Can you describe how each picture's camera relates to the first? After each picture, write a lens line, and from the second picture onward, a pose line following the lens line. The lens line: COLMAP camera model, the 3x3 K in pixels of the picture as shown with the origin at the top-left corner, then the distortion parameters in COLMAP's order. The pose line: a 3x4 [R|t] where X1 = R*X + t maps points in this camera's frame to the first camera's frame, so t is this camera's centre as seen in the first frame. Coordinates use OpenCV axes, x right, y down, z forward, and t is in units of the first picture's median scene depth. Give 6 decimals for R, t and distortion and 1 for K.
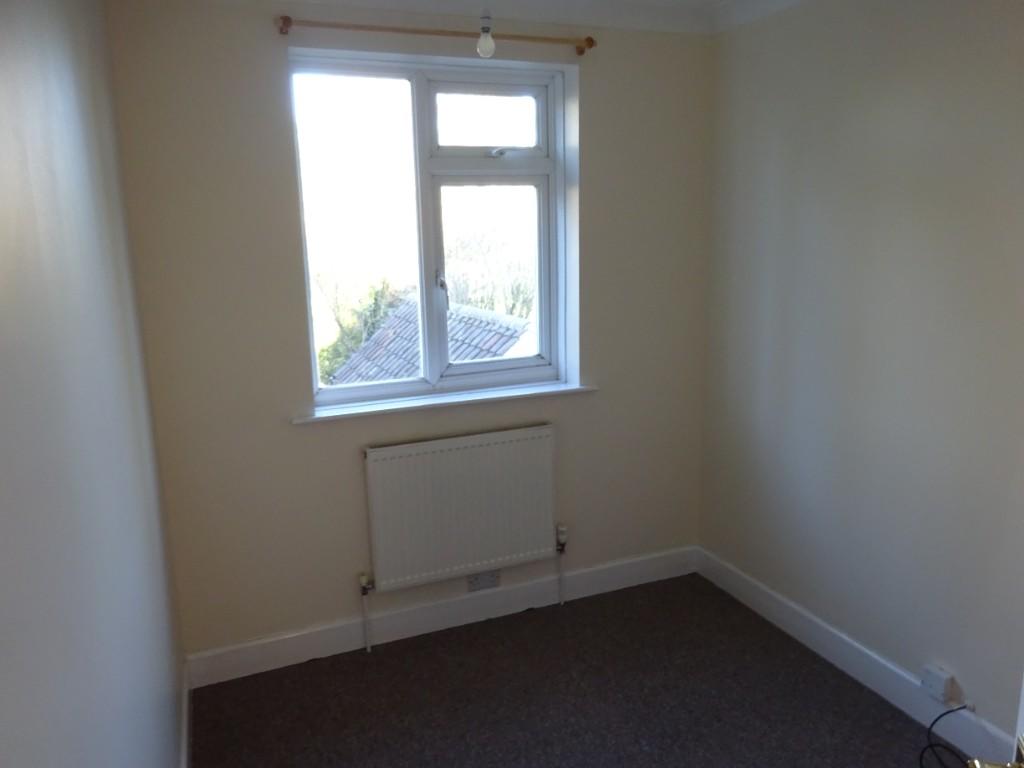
lens RADIAL K [[741.4, 0, 509.8], [0, 741.4, 386.4], [0, 0, 1]] dist [-0.008871, 0.003723]
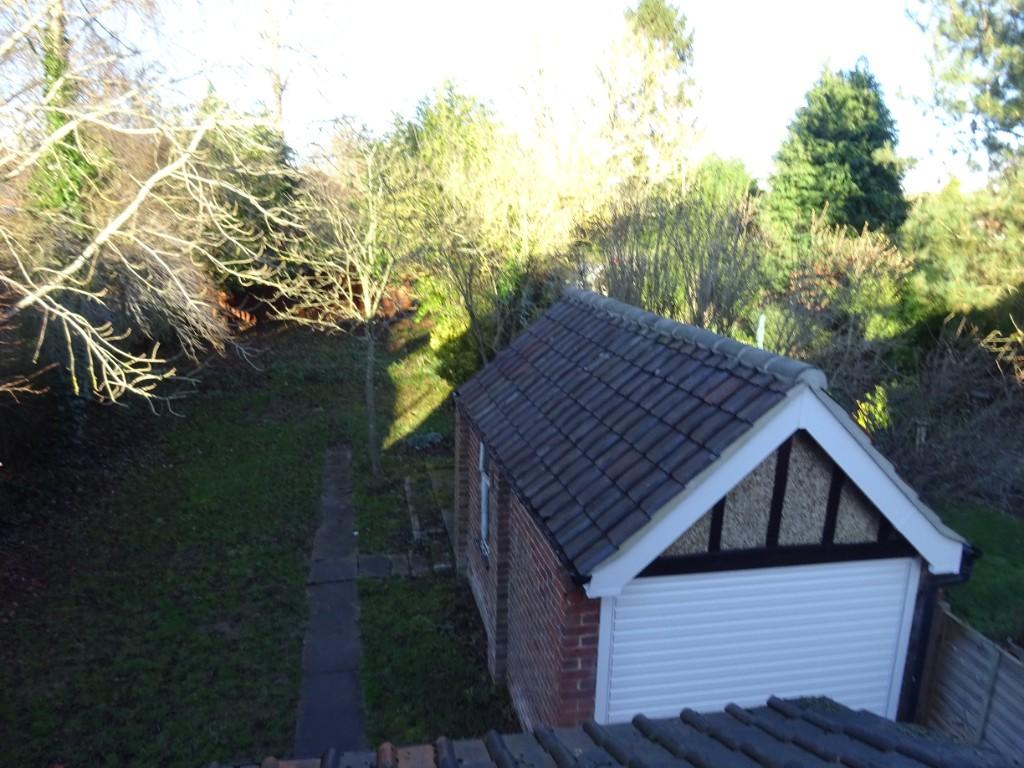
lens RADIAL K [[741.4, 0, 511.1], [0, 741.4, 384.2], [0, 0, 1]] dist [-0.008871, 0.003723]
pose [[0.983178, 0.085003, -0.161664, -0.084624], [-0.081002, 0.996226, 0.031193, -0.062427], [0.163705, -0.017574, 0.986353, 0.356681]]
